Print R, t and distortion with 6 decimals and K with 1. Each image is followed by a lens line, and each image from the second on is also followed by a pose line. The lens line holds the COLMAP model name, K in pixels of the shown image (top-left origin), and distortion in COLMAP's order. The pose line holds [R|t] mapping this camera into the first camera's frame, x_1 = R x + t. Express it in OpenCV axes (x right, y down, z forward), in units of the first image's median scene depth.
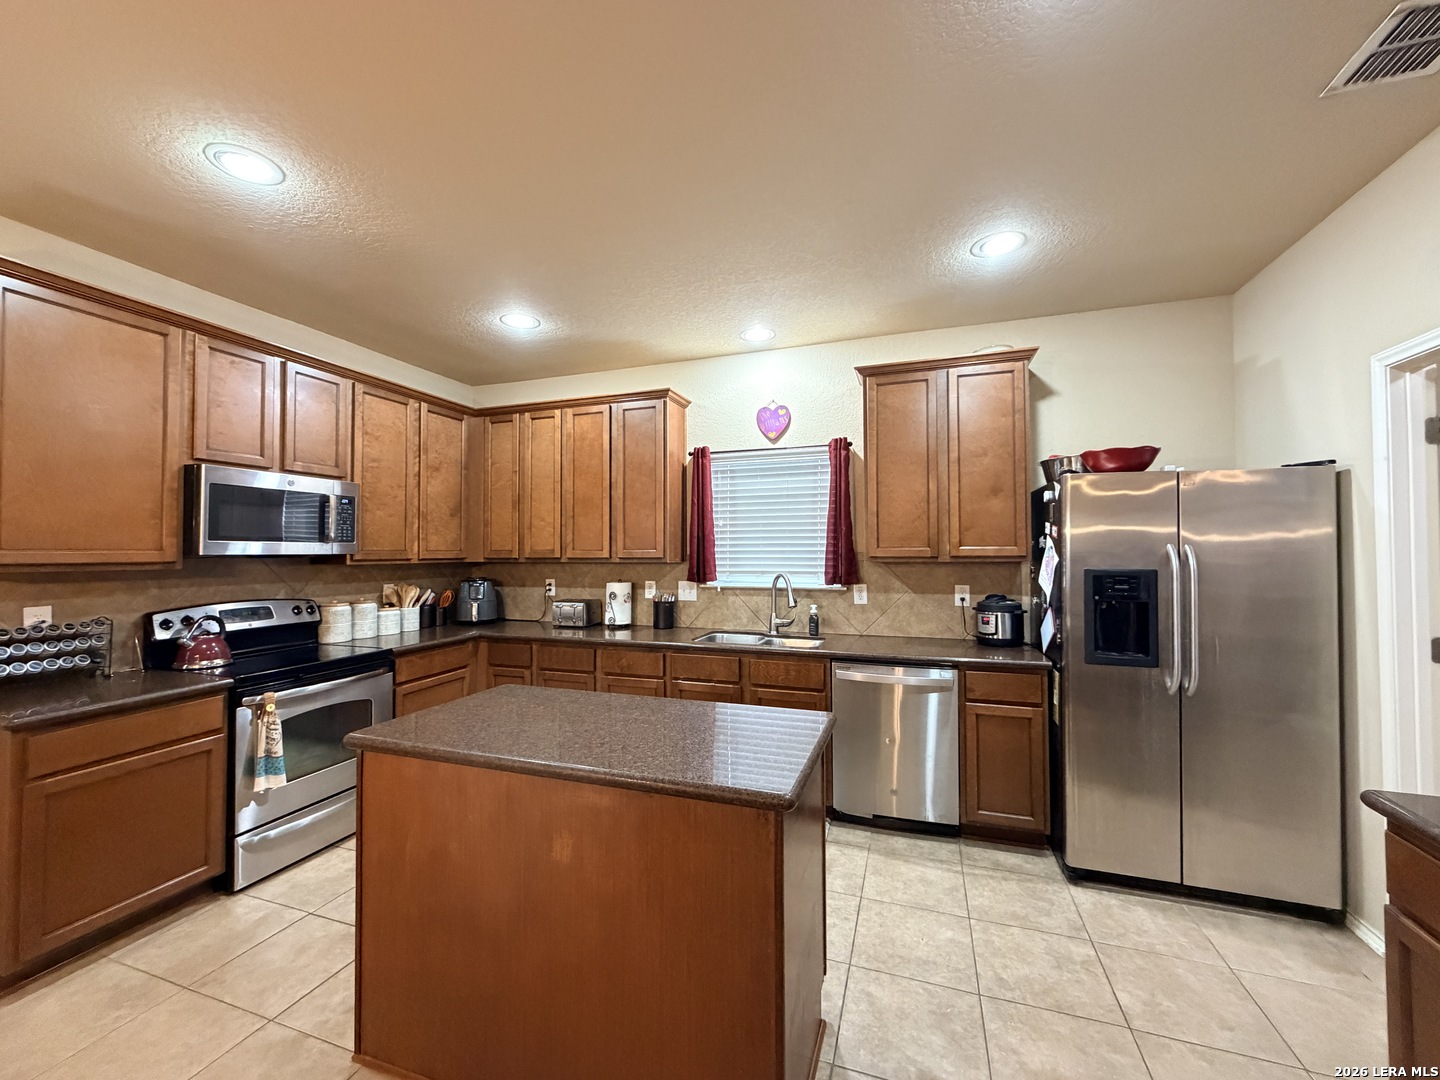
lens RADIAL K [[580.4, 0, 719.3], [0, 580.4, 540.3], [0, 0, 1]] dist [0.002489, -0.000261]
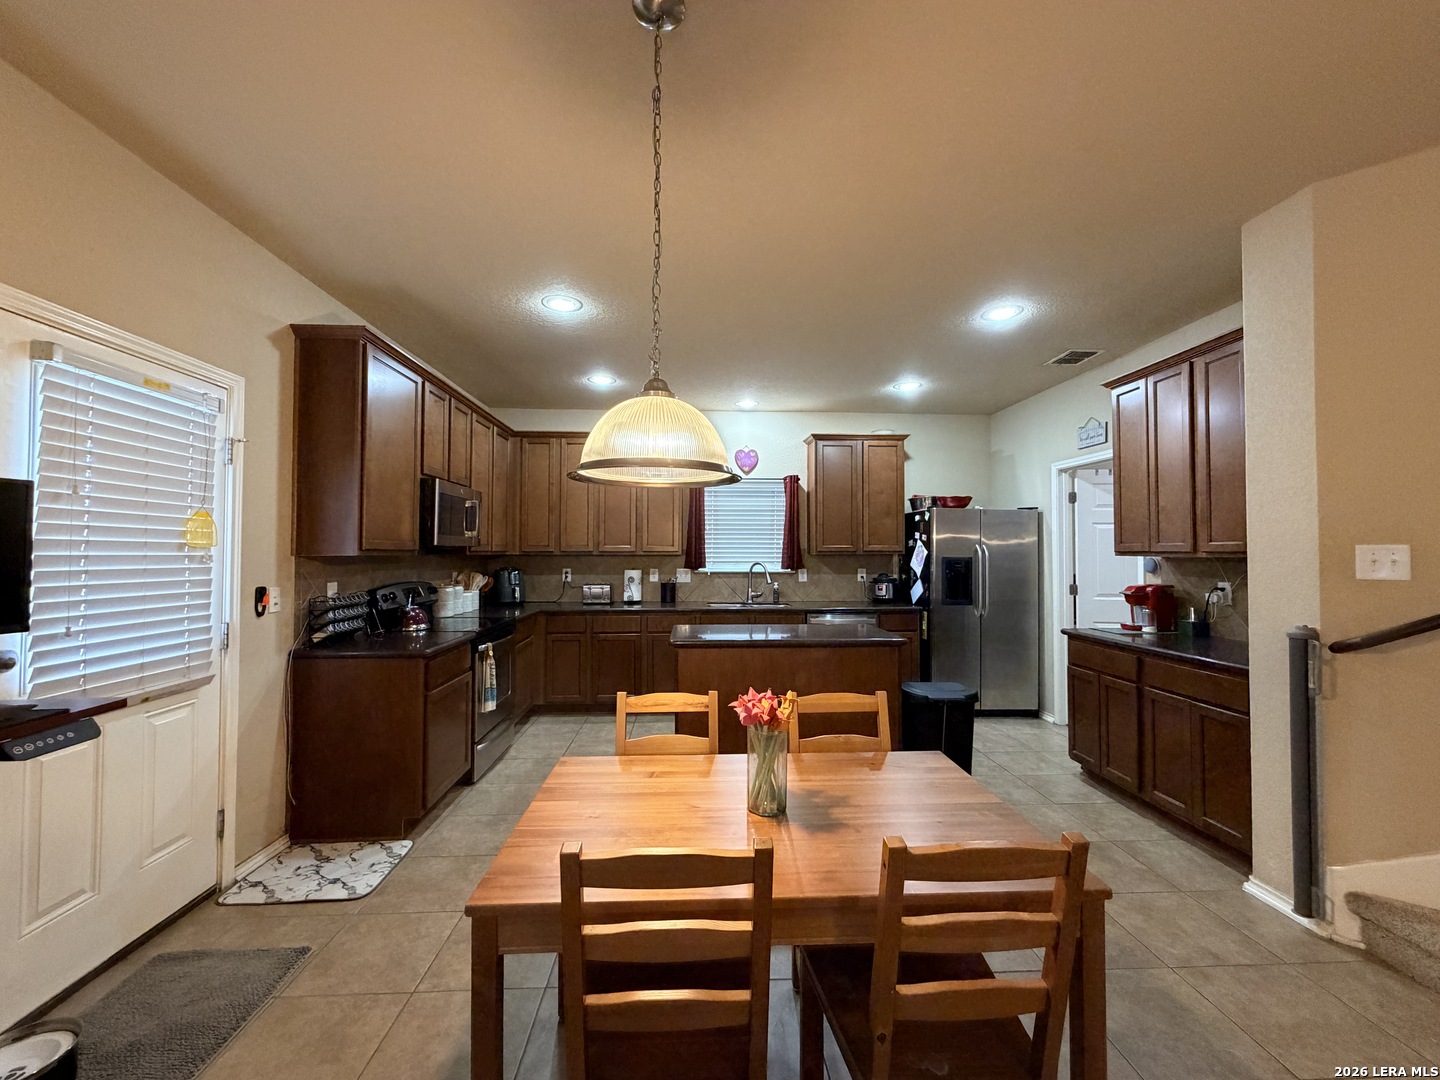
lens RADIAL K [[580.4, 0, 719.1], [0, 580.4, 541.2], [0, 0, 1]] dist [0.002489, -0.000261]
pose [[0.925237, 0.013032, 0.379167, -0.573478], [-0.012780, 0.999913, -0.003181, 0.008446], [-0.379175, -0.001903, 0.925323, -0.373519]]
